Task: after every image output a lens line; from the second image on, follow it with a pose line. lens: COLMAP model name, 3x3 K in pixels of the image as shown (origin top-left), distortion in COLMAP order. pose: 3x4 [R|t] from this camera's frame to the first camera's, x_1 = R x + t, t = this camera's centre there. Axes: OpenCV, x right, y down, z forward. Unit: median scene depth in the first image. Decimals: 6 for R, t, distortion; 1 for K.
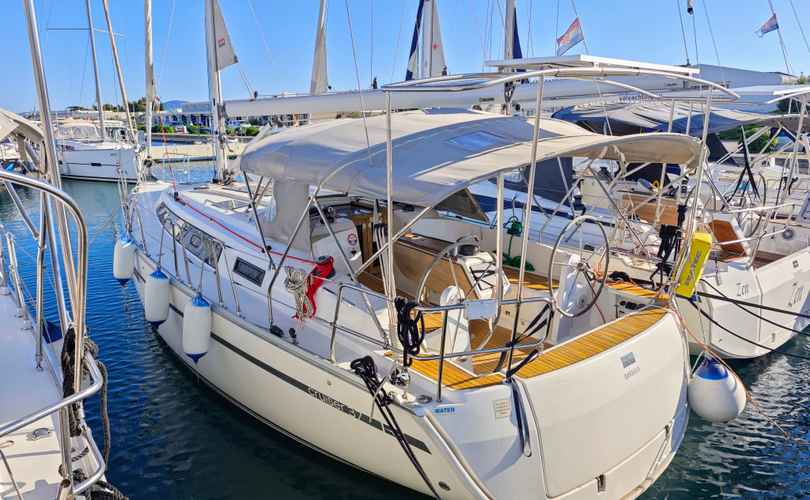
lens RADIAL K [[566.1, 0, 405.0], [0, 566.1, 250.0], [0, 0, 1]] dist [0.023984, -0.001432]
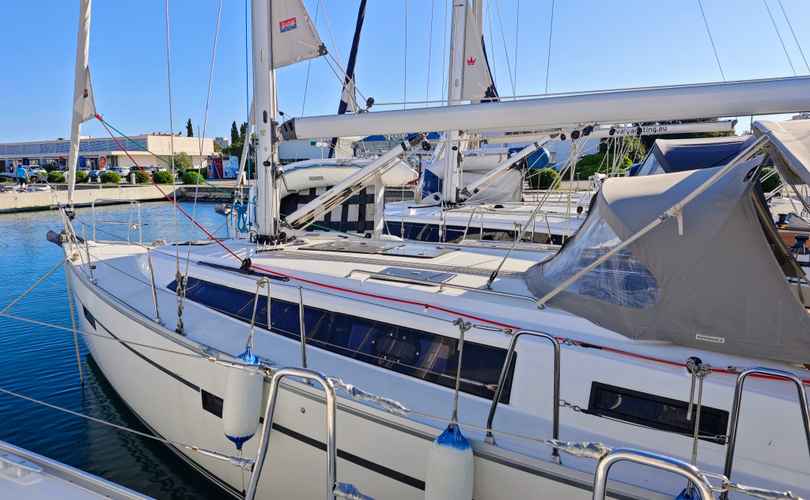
lens RADIAL K [[566.1, 0, 405.0], [0, 566.1, 250.0], [0, 0, 1]] dist [0.023984, -0.001432]
pose [[0.952151, -0.052657, 0.301057, -0.425951], [0.074192, 0.995404, -0.060543, -0.062665], [-0.296485, 0.079982, 0.951682, 0.380381]]
